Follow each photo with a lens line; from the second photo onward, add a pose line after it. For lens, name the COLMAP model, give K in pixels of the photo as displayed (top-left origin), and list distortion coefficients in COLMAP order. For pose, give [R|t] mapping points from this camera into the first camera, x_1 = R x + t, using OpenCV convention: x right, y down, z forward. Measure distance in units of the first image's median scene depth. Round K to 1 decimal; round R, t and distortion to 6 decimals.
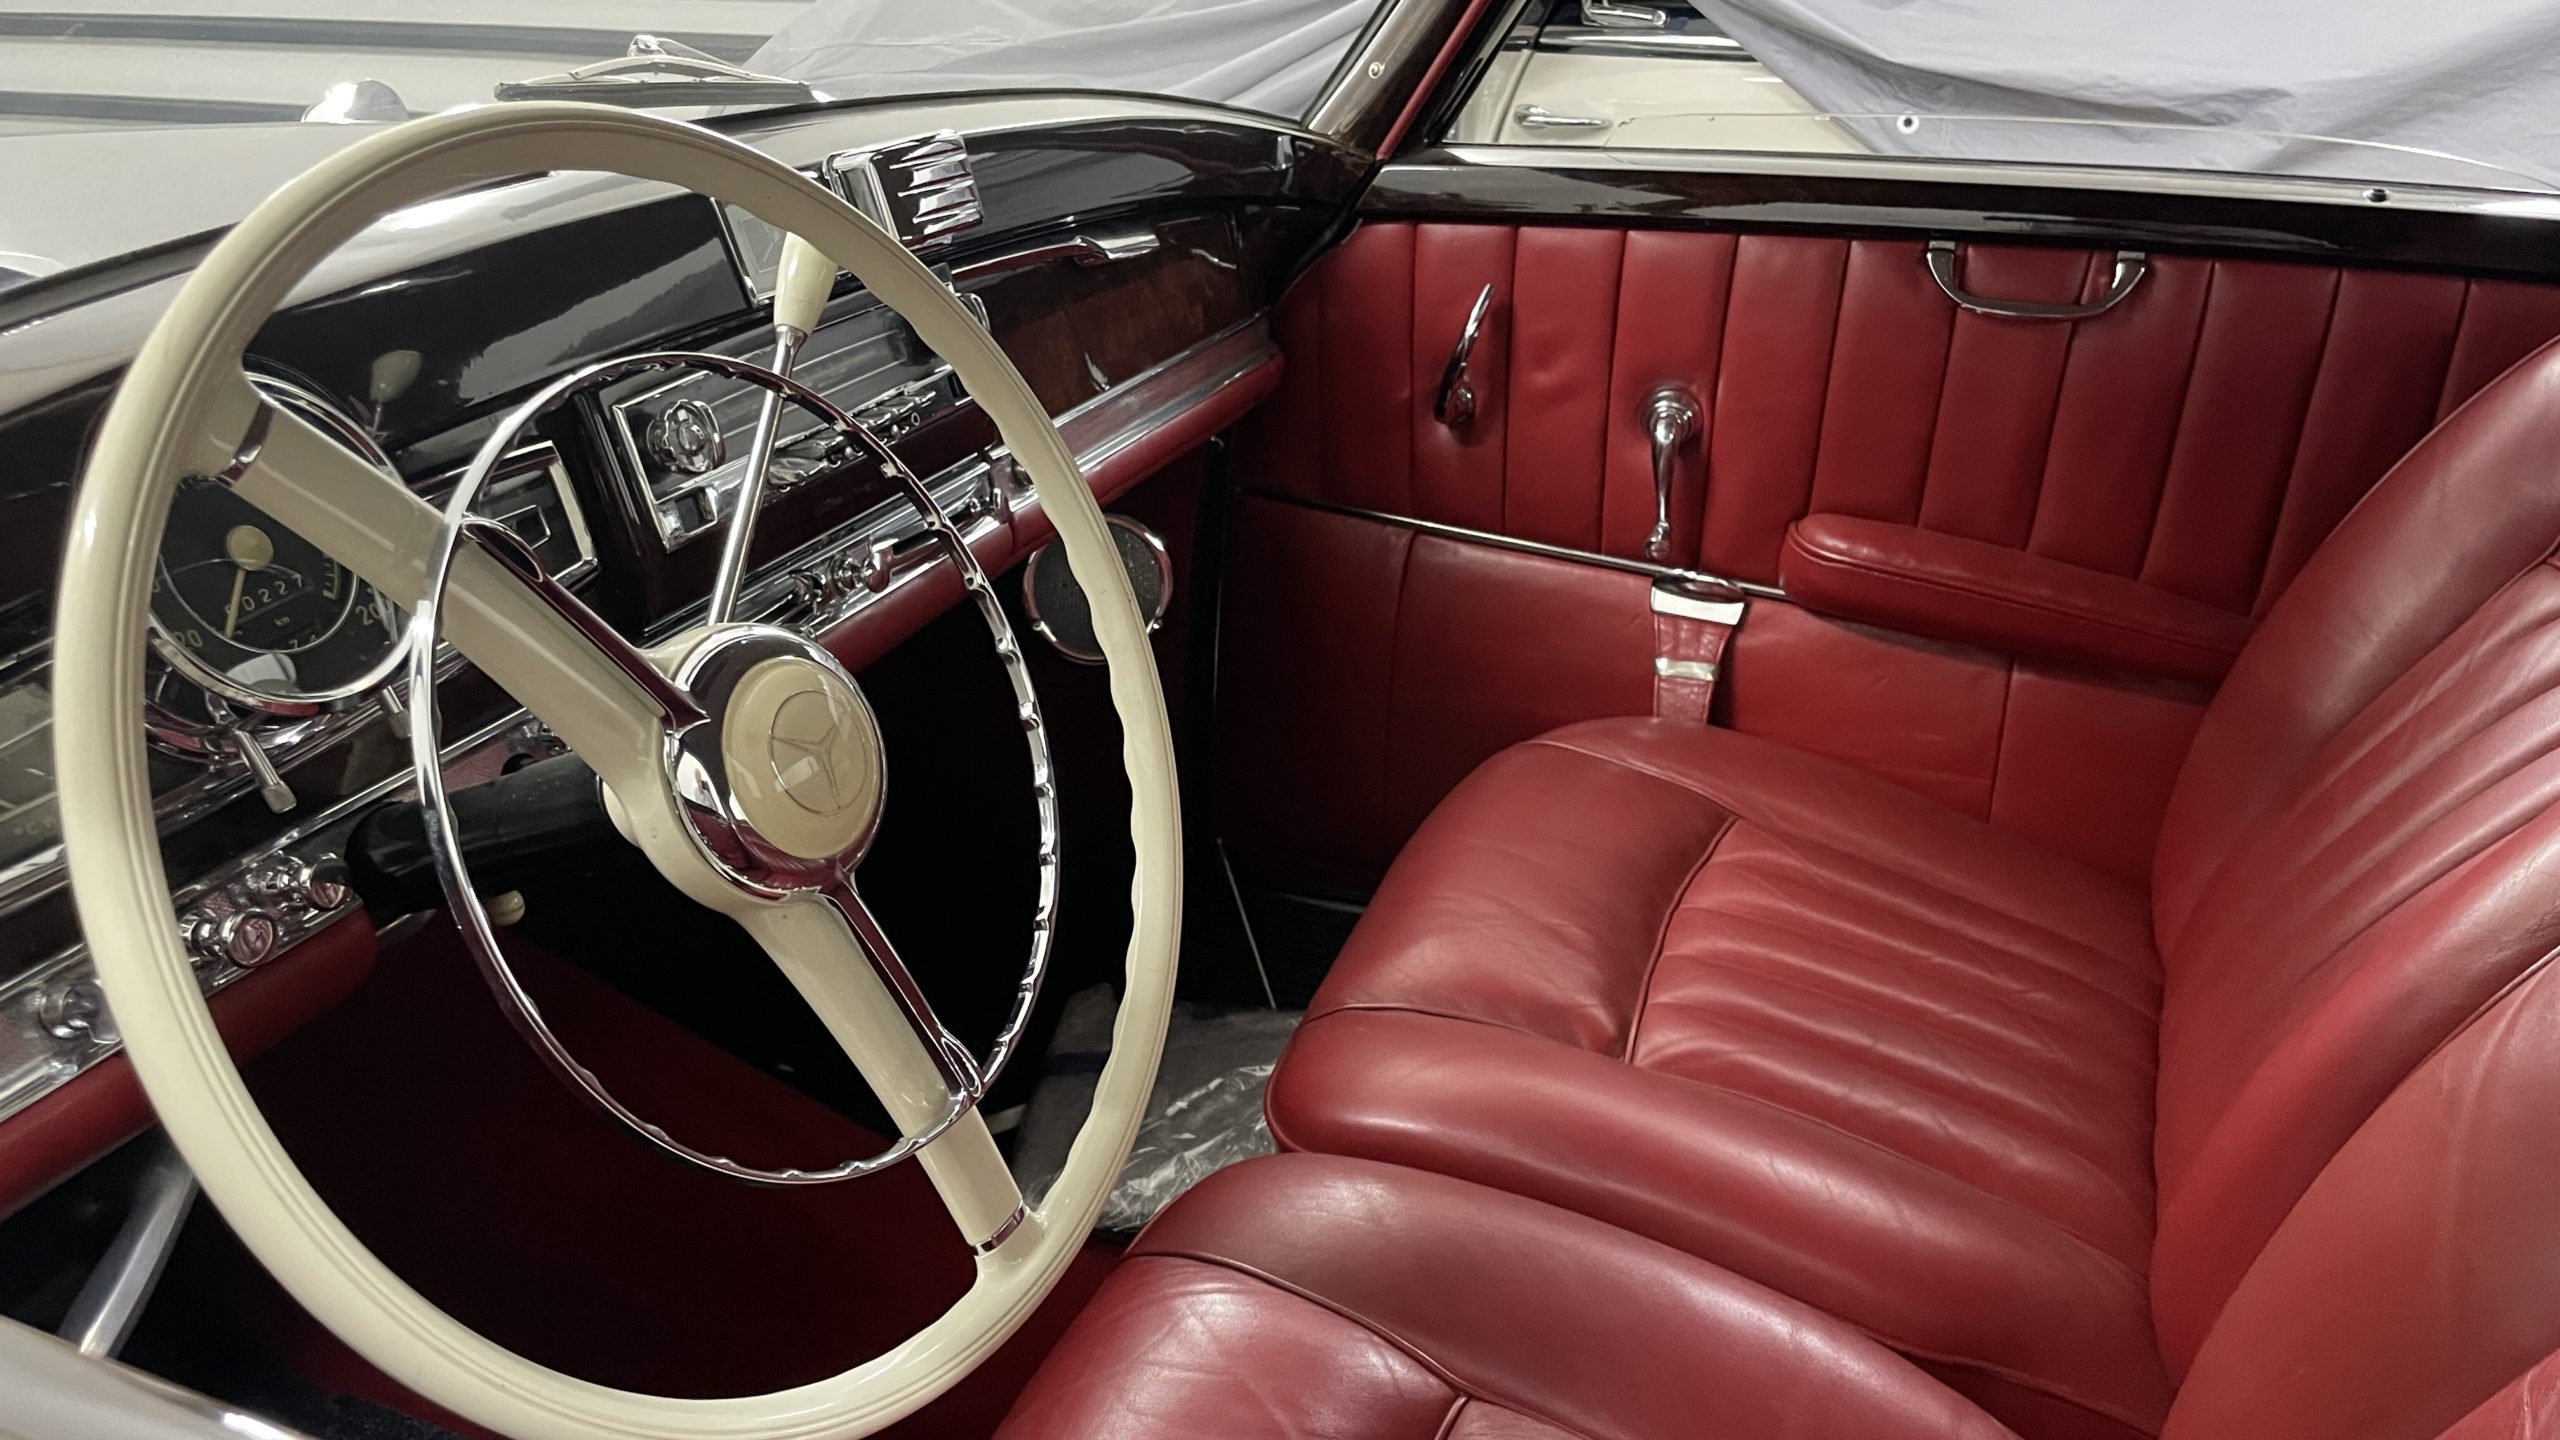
lens RADIAL K [[1911.0, 0, 1280.1], [0, 1911.0, 733.7], [0, 0, 1]] dist [0.086685, -0.138022]
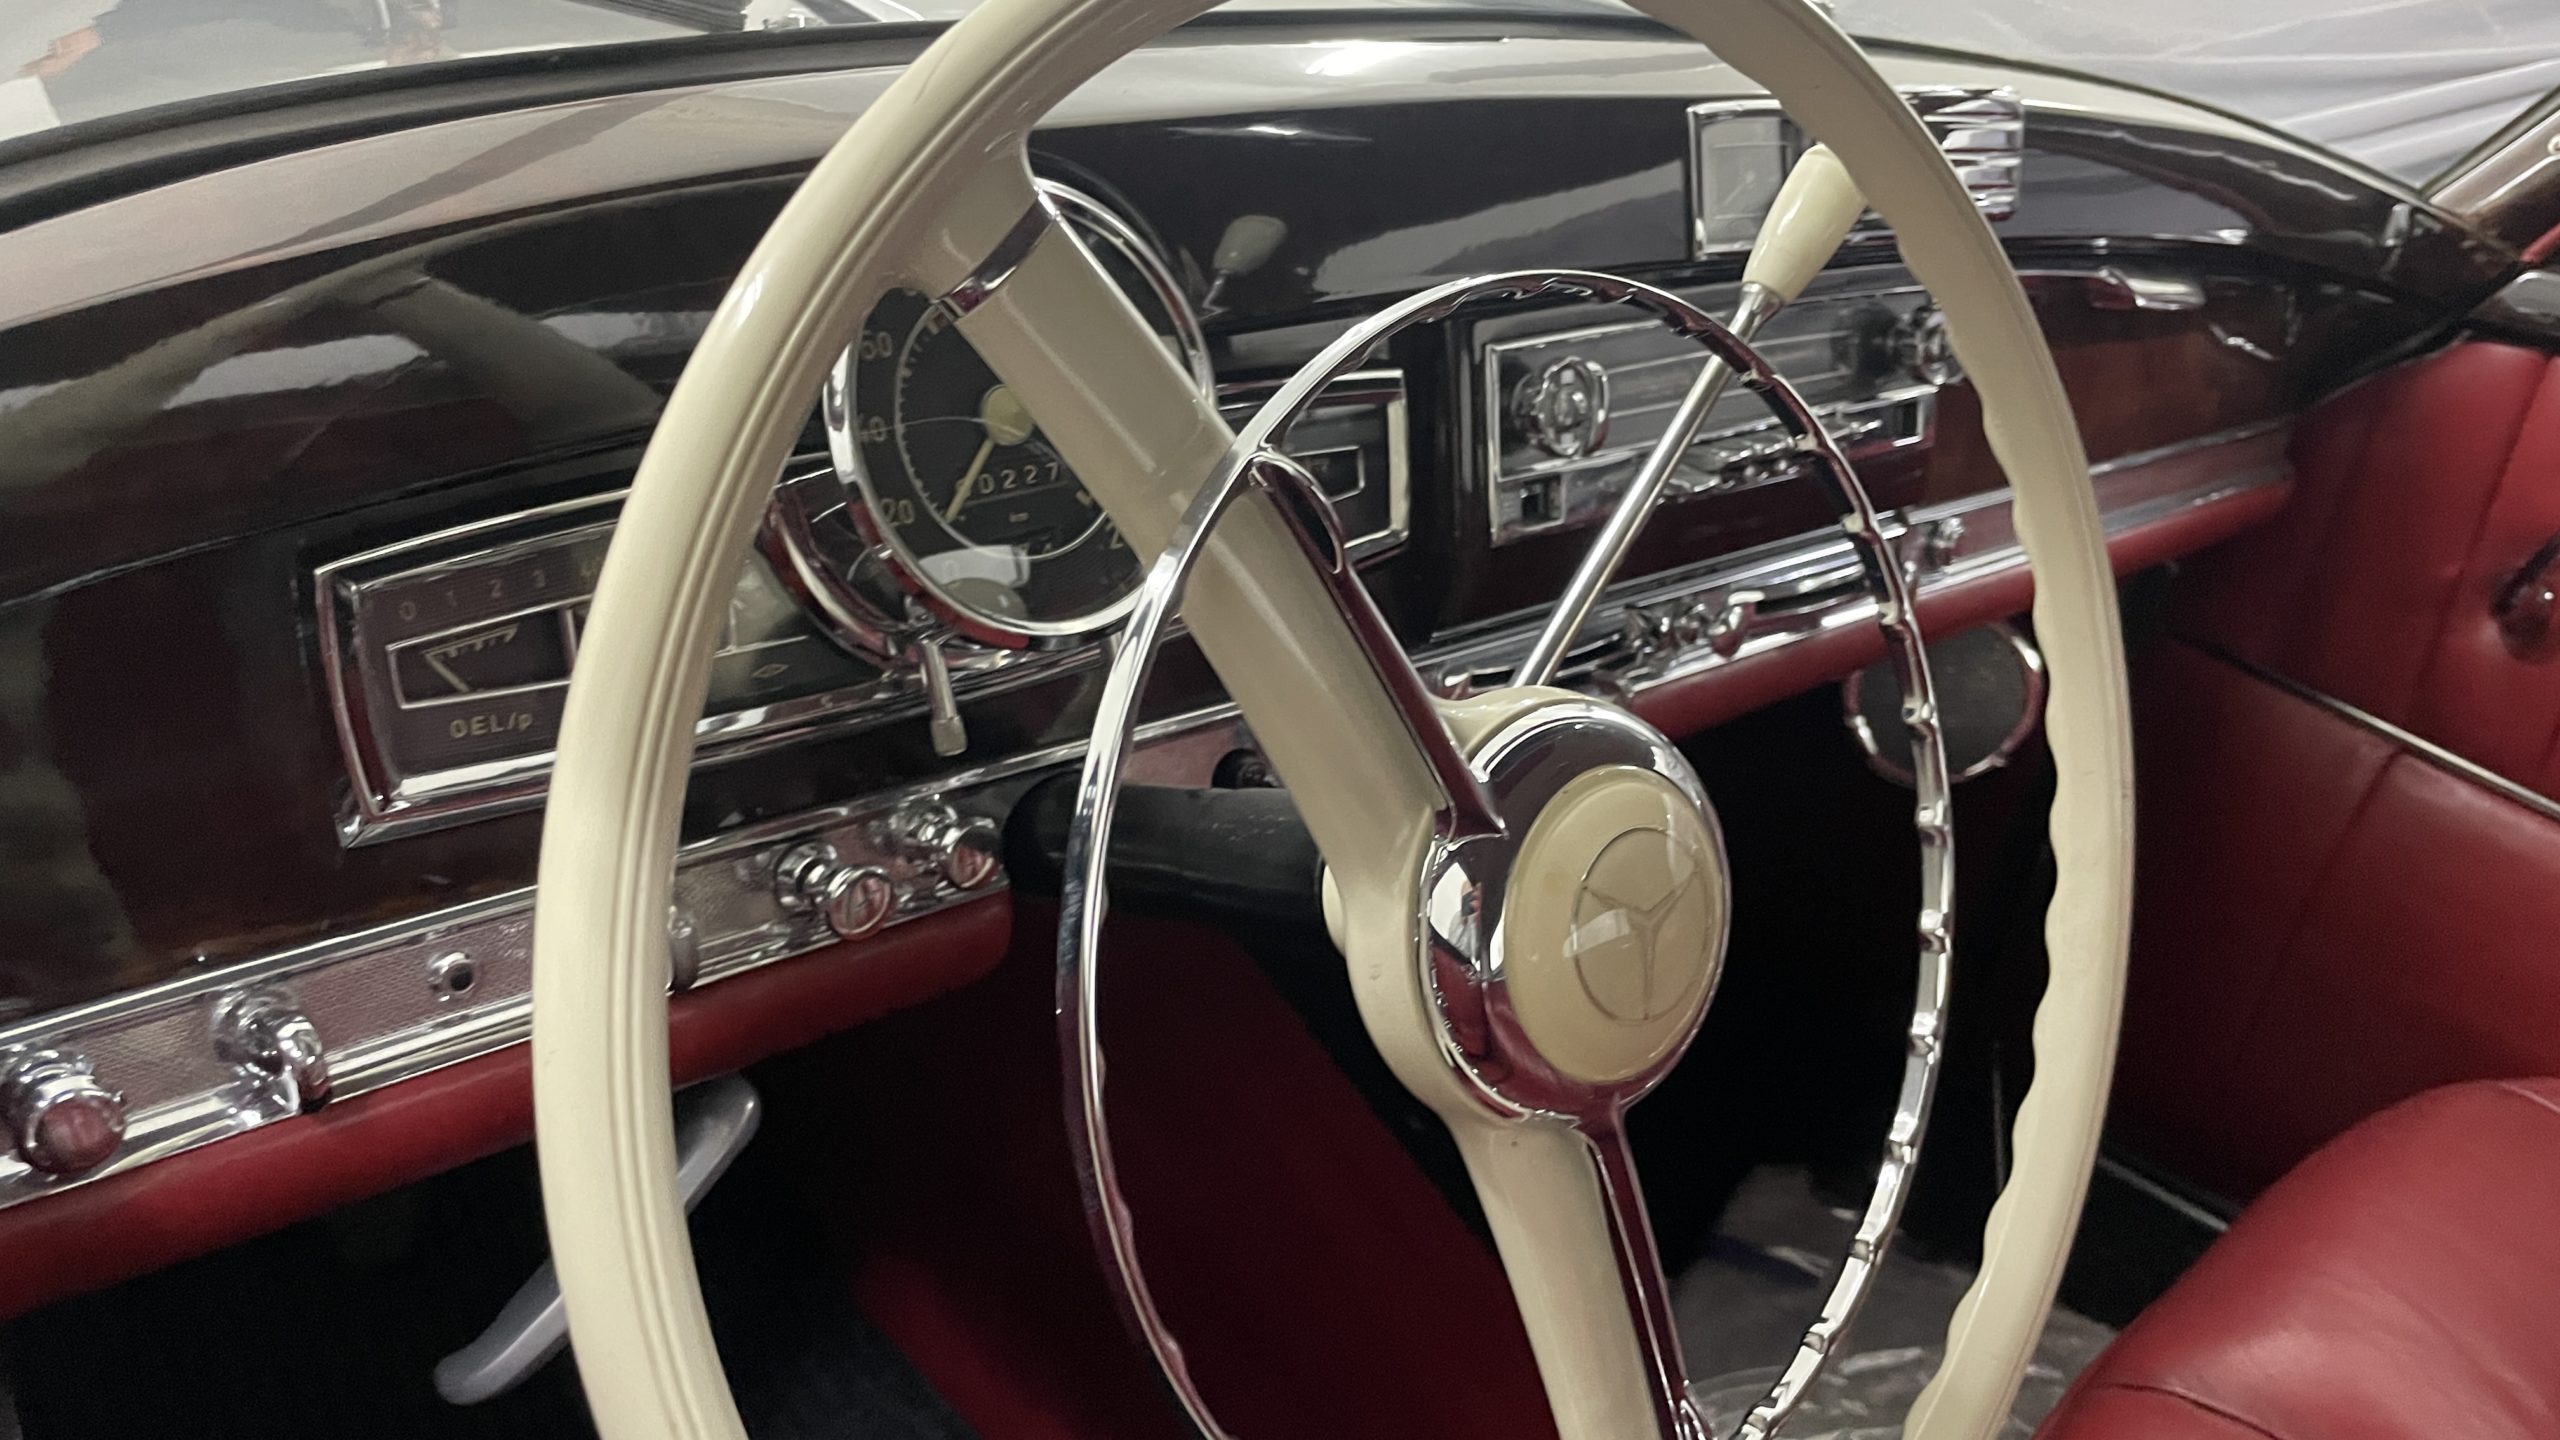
lens RADIAL K [[1911.0, 0, 1280.1], [0, 1911.0, 733.7], [0, 0, 1]] dist [0.086685, -0.138022]
pose [[0.890017, 0.294869, -0.347739, -0.117959], [-0.296771, 0.953685, 0.049121, -0.038829], [0.346117, 0.059480, 0.936304, 0.290707]]
